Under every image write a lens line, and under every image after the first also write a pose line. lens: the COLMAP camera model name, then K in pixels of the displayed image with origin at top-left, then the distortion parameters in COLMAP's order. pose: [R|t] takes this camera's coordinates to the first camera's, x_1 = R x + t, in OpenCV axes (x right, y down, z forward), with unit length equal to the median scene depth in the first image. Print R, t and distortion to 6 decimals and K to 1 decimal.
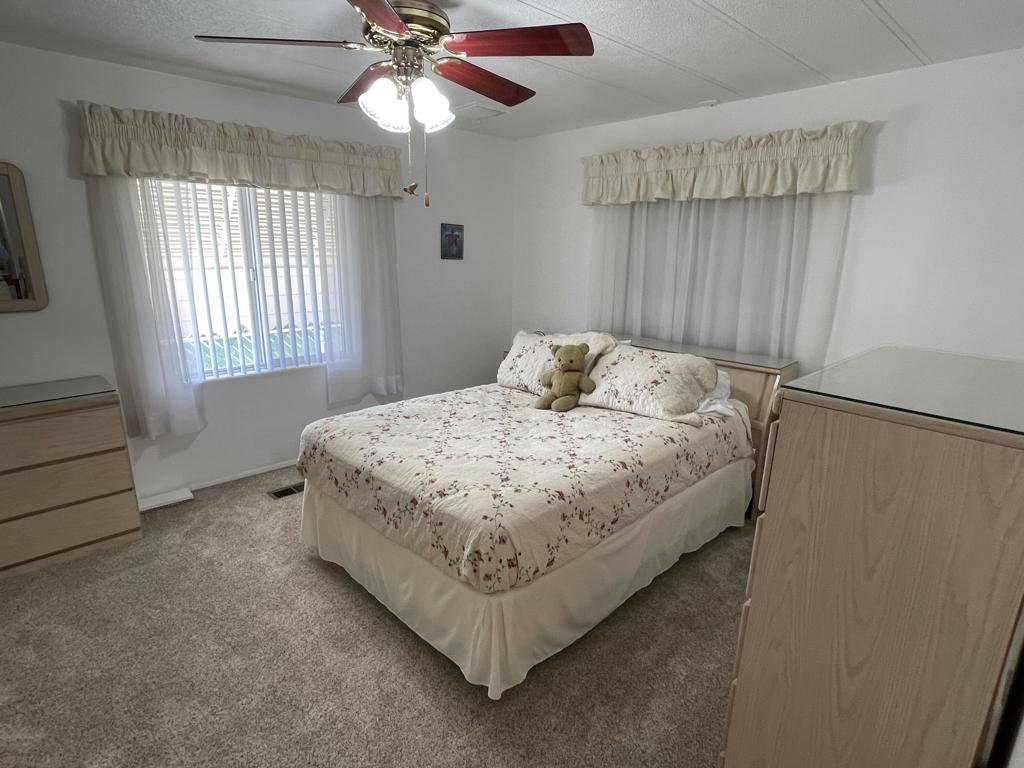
lens RADIAL K [[541.1, 0, 512.0], [0, 541.1, 384.0], [0, 0, 1]] dist [-0.002219, 0.001526]
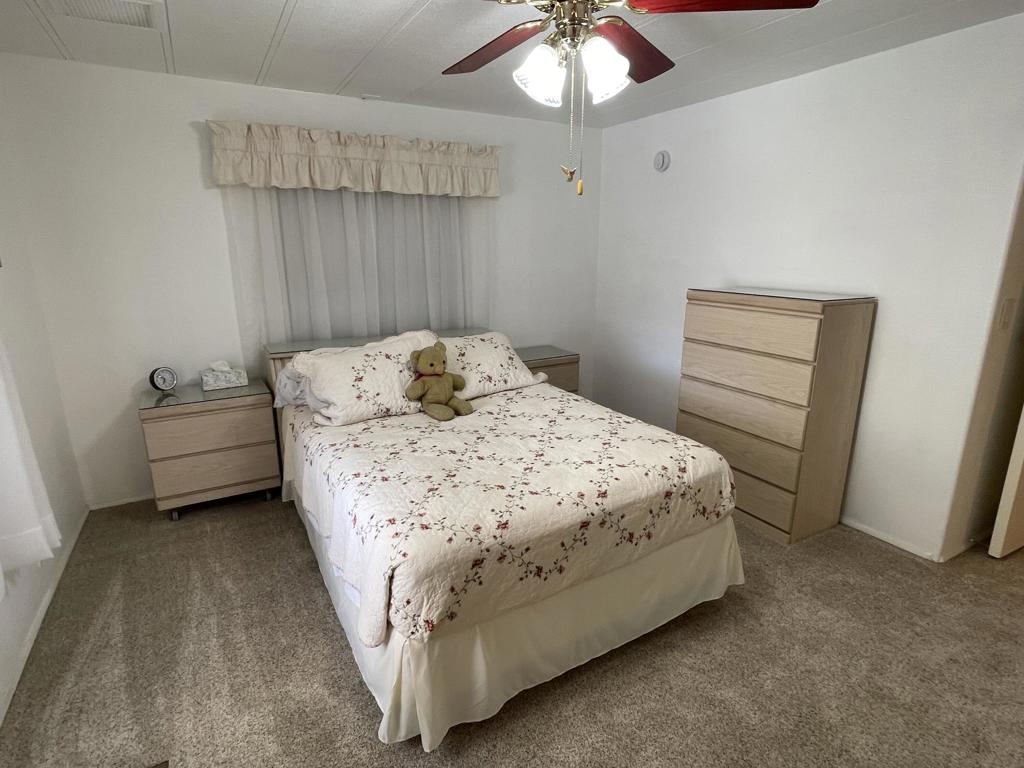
lens RADIAL K [[541.1, 0, 512.0], [0, 541.1, 384.0], [0, 0, 1]] dist [-0.002219, 0.001526]
pose [[0.247961, -0.264735, 0.931896, -0.803038], [0.248824, 0.947071, 0.202838, -0.179917], [-0.936270, 0.181582, 0.300709, 0.658191]]
